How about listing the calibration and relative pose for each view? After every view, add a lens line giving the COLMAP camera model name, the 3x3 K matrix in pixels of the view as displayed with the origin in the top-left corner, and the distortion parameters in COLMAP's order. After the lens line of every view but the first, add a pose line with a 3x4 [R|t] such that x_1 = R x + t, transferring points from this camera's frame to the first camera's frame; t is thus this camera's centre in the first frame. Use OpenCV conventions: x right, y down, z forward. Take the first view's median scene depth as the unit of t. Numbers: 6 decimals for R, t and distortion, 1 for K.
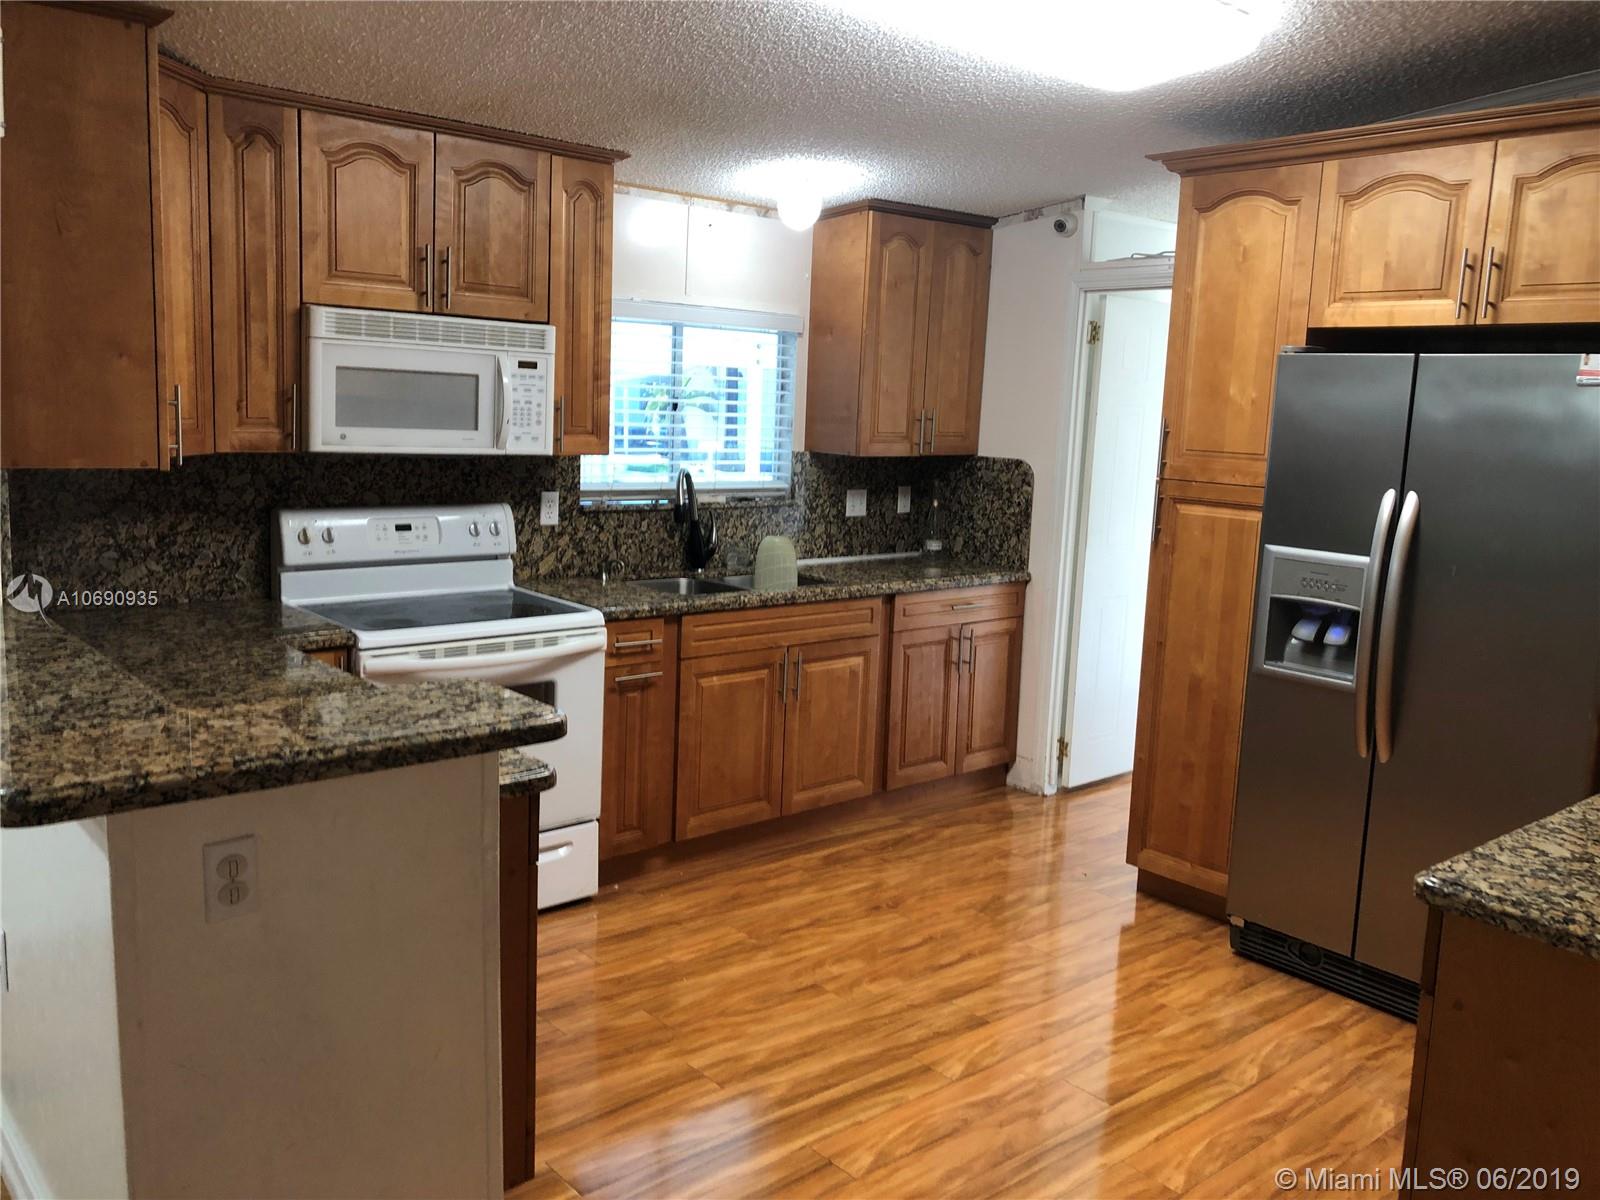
lens RADIAL K [[1303.2, 0, 804.2], [0, 1303.2, 596.0], [0, 0, 1]] dist [0.008812, 0.000919]
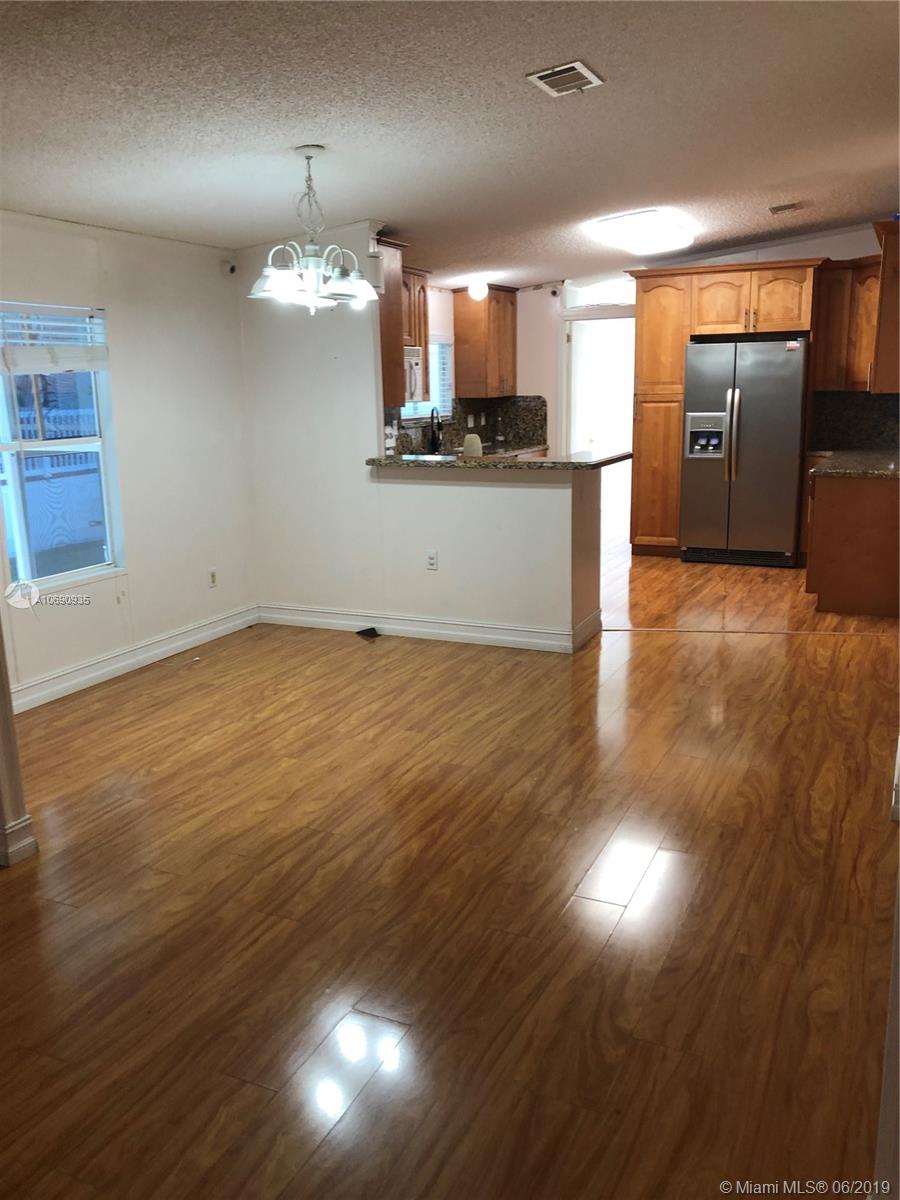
lens RADIAL K [[974.0, 0, 458.0], [0, 974.0, 602.1], [0, 0, 1]] dist [0.076173, -0.152441]
pose [[0.914669, -0.145911, 0.376949, -0.902359], [0.116653, 0.988181, 0.099449, 0.091019], [-0.387004, -0.046990, 0.920880, -0.746251]]
